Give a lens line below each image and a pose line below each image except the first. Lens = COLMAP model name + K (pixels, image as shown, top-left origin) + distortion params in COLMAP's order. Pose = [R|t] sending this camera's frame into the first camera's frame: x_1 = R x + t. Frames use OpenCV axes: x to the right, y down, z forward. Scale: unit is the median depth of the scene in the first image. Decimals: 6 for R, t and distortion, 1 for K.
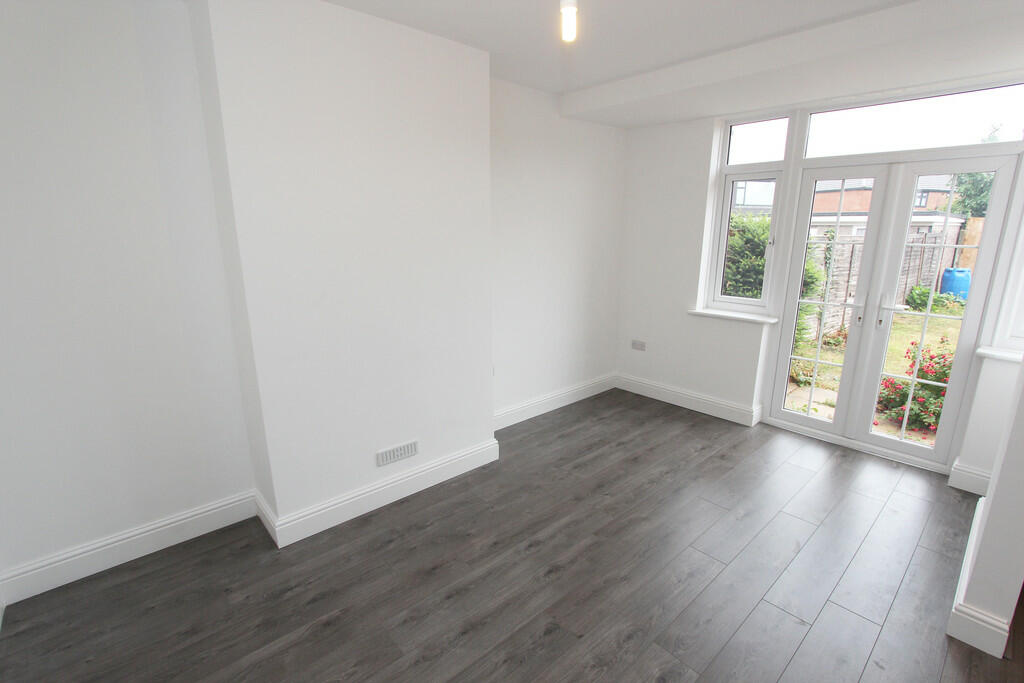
lens RADIAL K [[466.0, 0, 515.9], [0, 466.0, 339.0], [0, 0, 1]] dist [-0.001117, -0.000012]
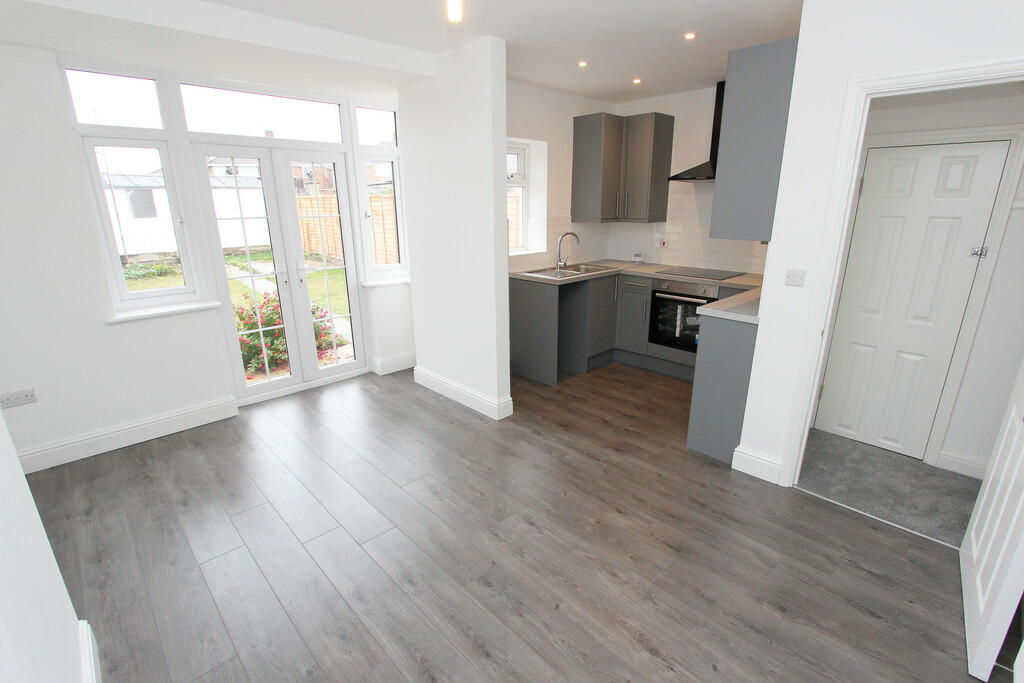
lens RADIAL K [[472.7, 0, 517.5], [0, 472.7, 344.3], [0, 0, 1]] dist [-0.015409, 0.000124]
pose [[-0.036481, -0.292012, 0.955719, -0.433180], [0.233138, 0.927479, 0.292282, -0.103097], [-0.971759, 0.233477, 0.034244, 0.405642]]
